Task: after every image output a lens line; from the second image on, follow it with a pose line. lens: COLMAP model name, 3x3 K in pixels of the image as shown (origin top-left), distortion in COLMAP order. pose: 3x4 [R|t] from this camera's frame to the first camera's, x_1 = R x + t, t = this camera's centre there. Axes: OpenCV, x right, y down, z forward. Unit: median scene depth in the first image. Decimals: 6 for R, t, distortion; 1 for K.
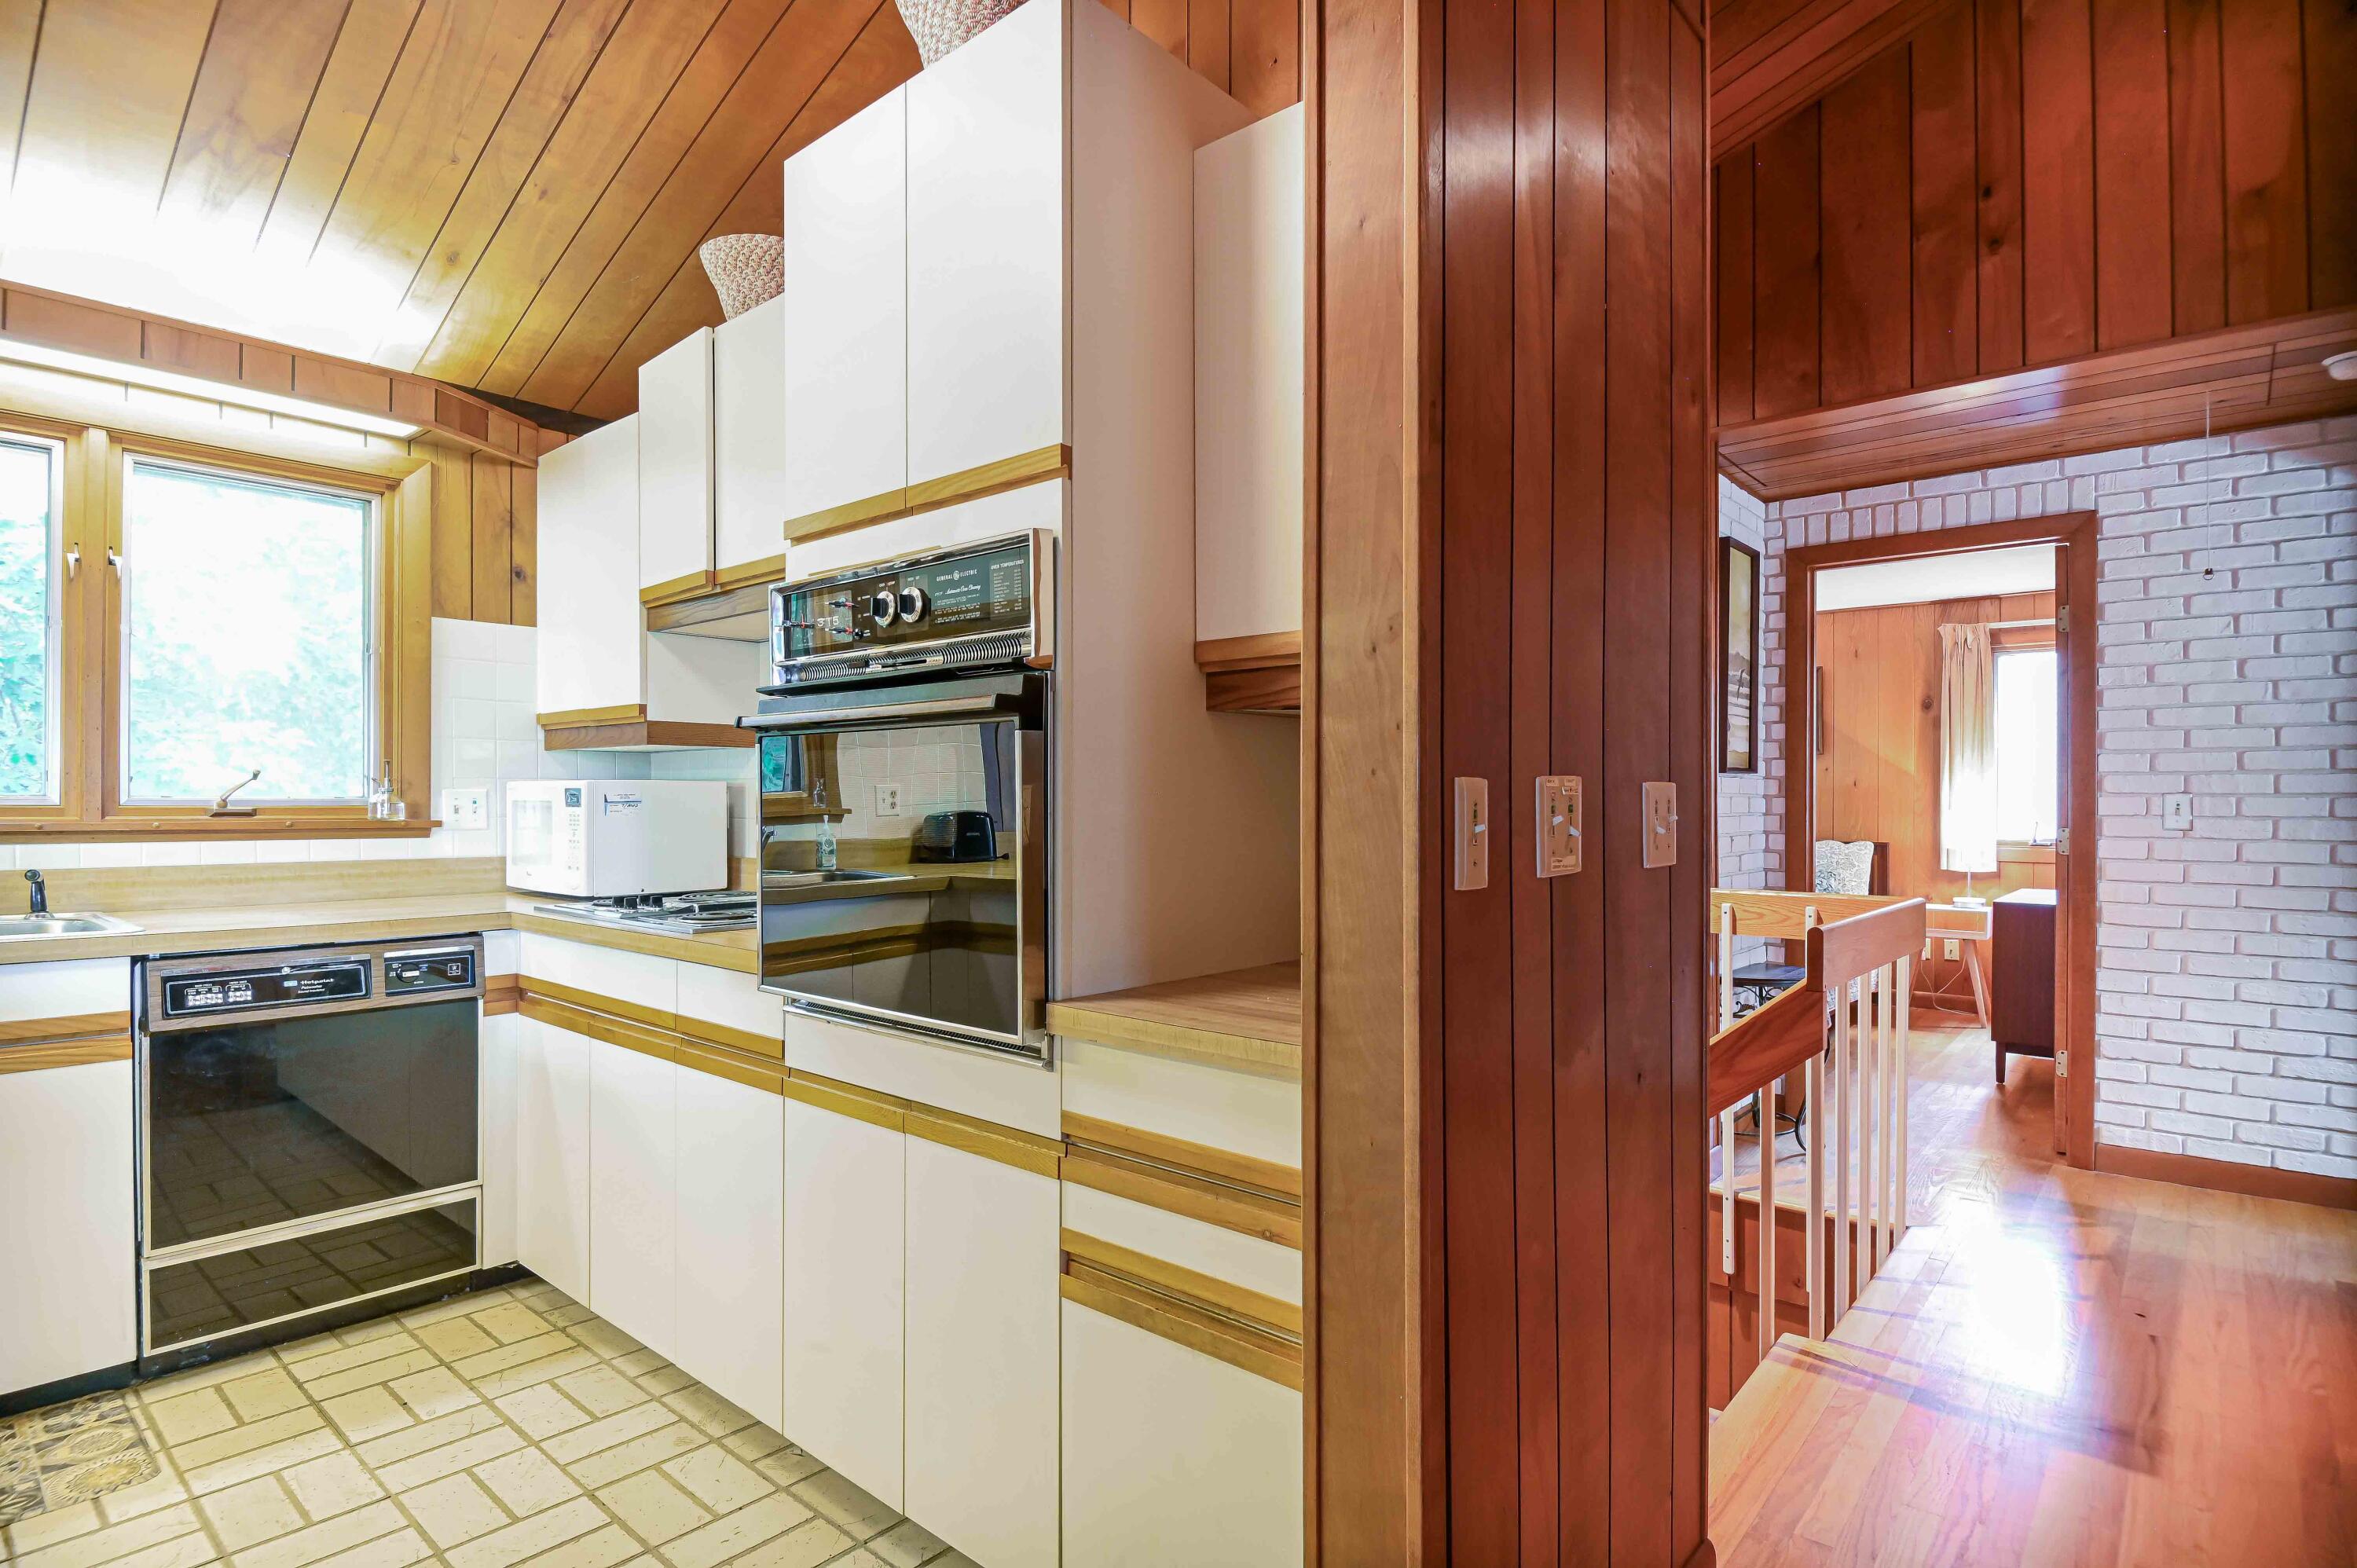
lens RADIAL K [[1201.0, 0, 1180.8], [0, 1201.0, 796.8], [0, 0, 1]] dist [0.014586, -0.017567]
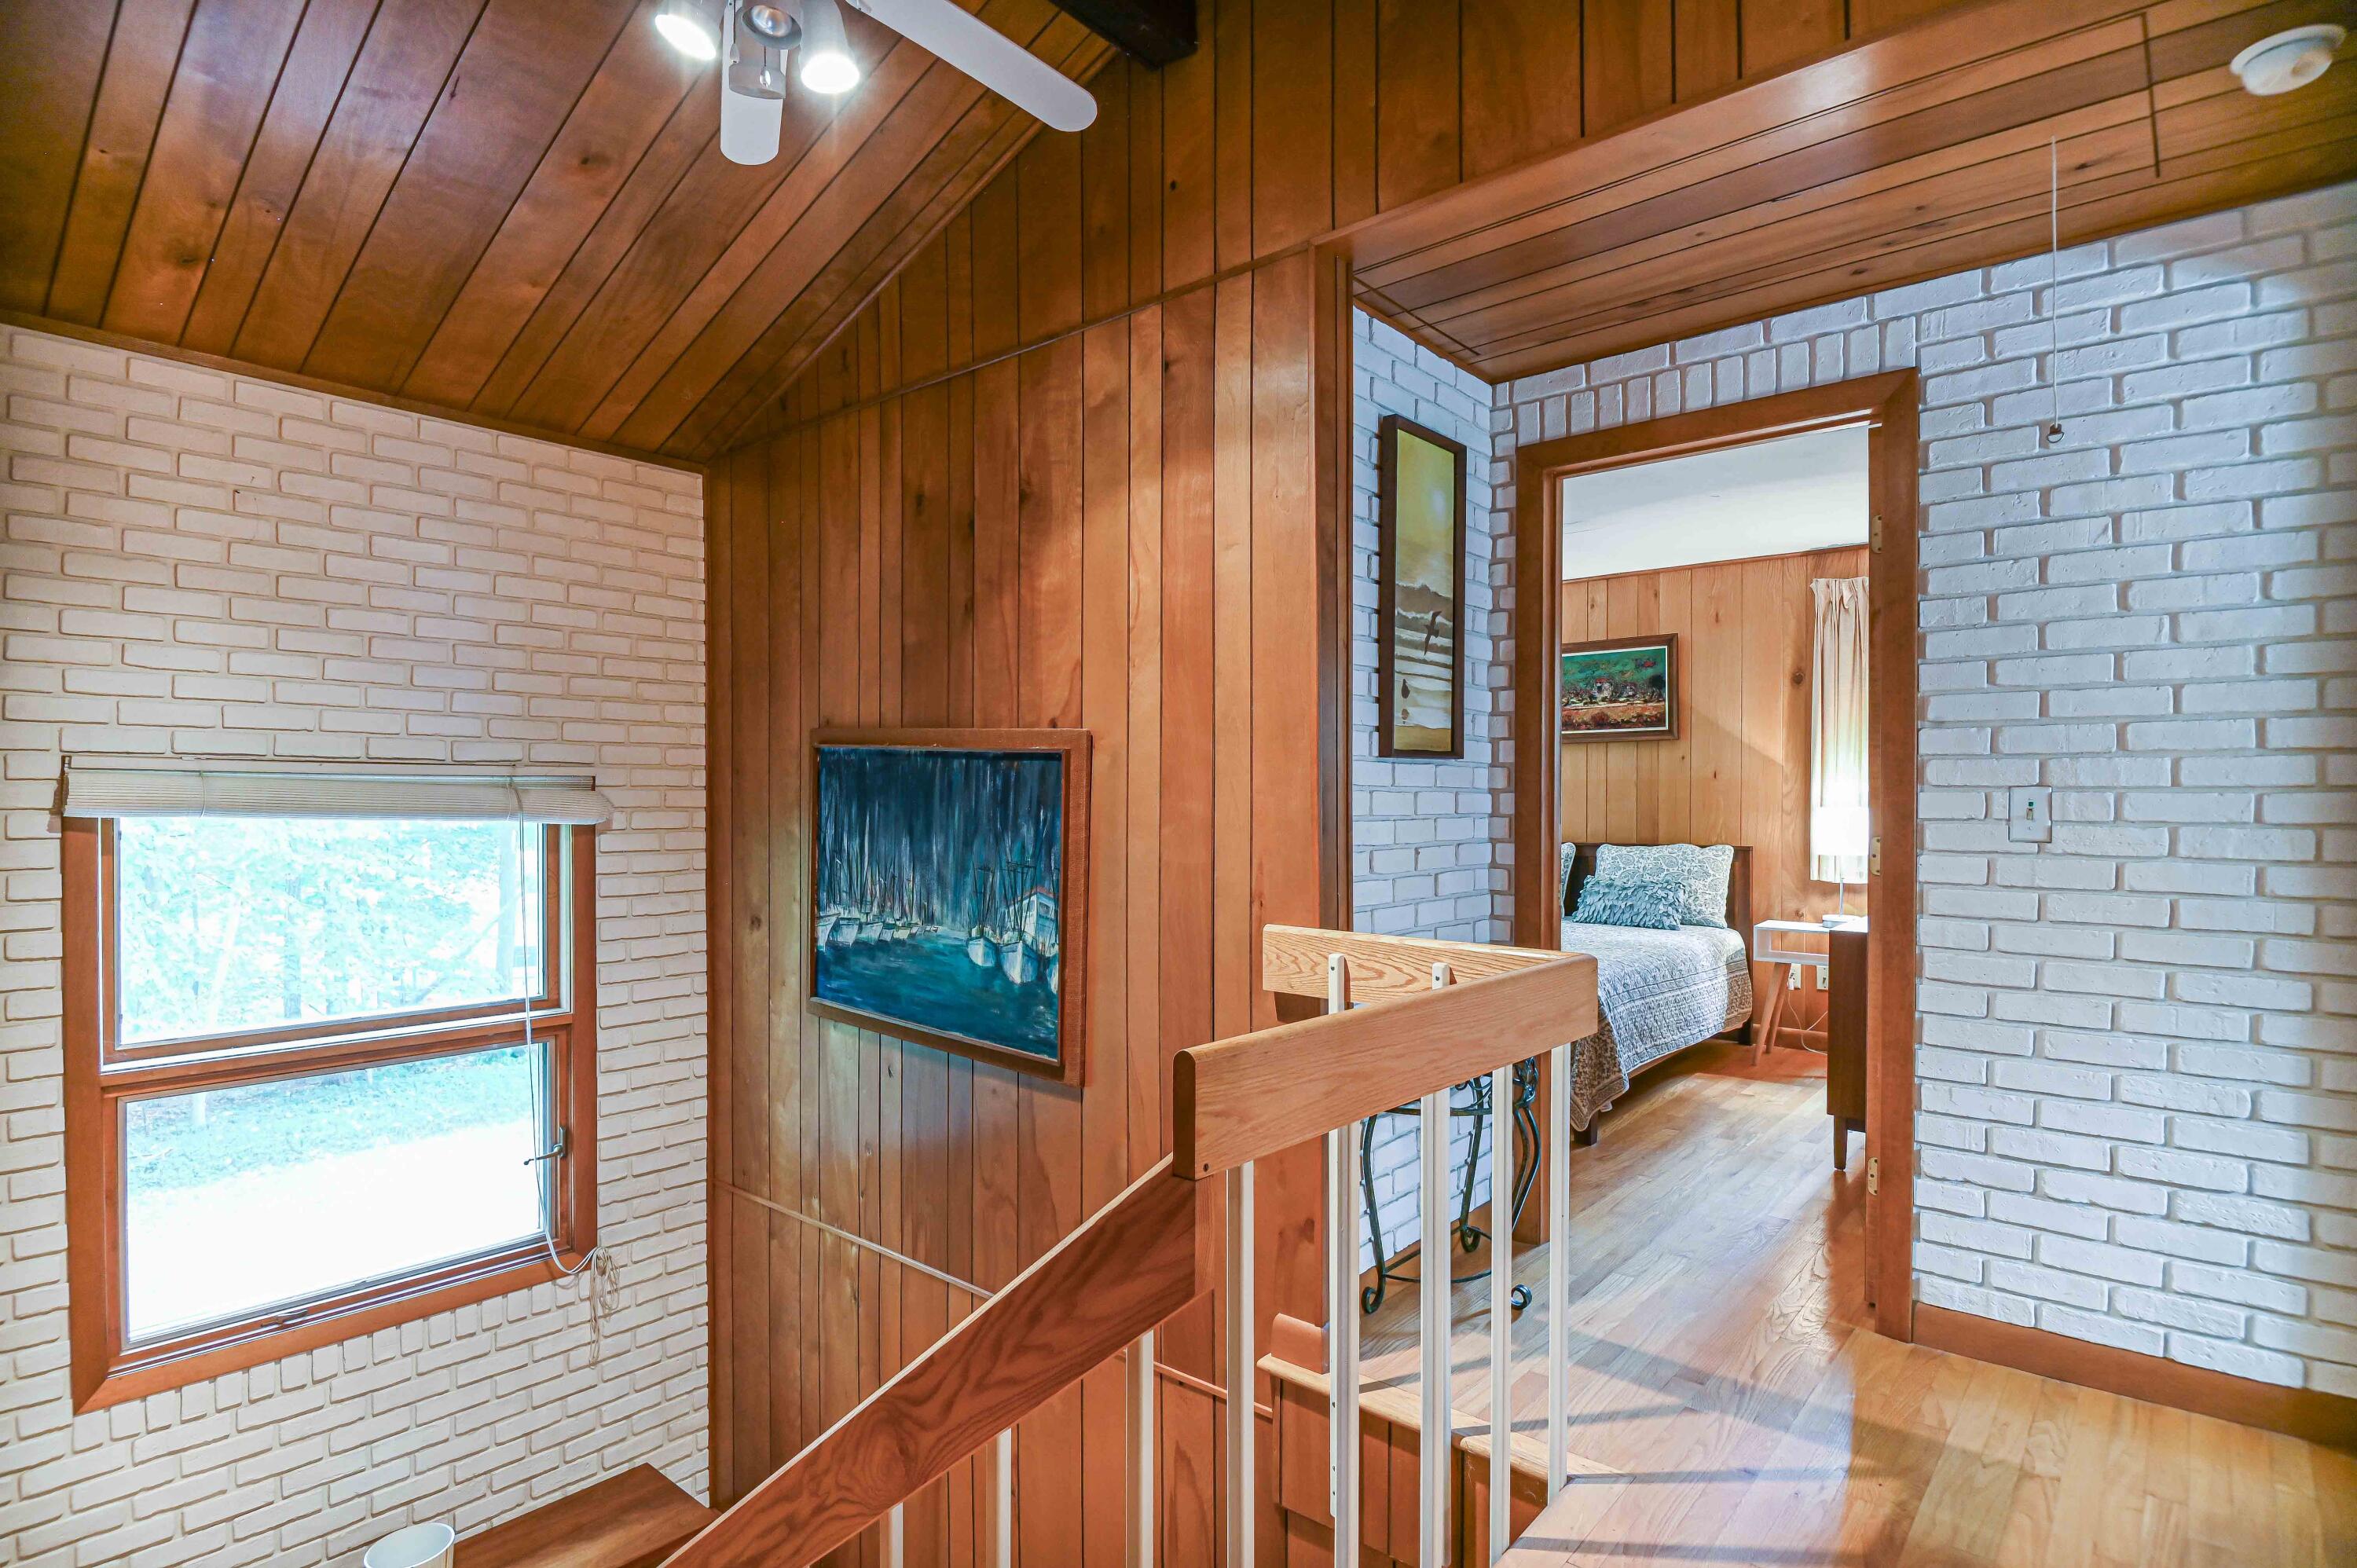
lens RADIAL K [[1201.0, 0, 1170.1], [0, 1201.0, 796.8], [0, 0, 1]] dist [0.014586, -0.017567]
pose [[0.999995, 0.000039, 0.003161, 0.370045], [-0.000056, 0.999985, 0.005513, -0.000912], [-0.003161, -0.005514, 0.999980, 0.353970]]
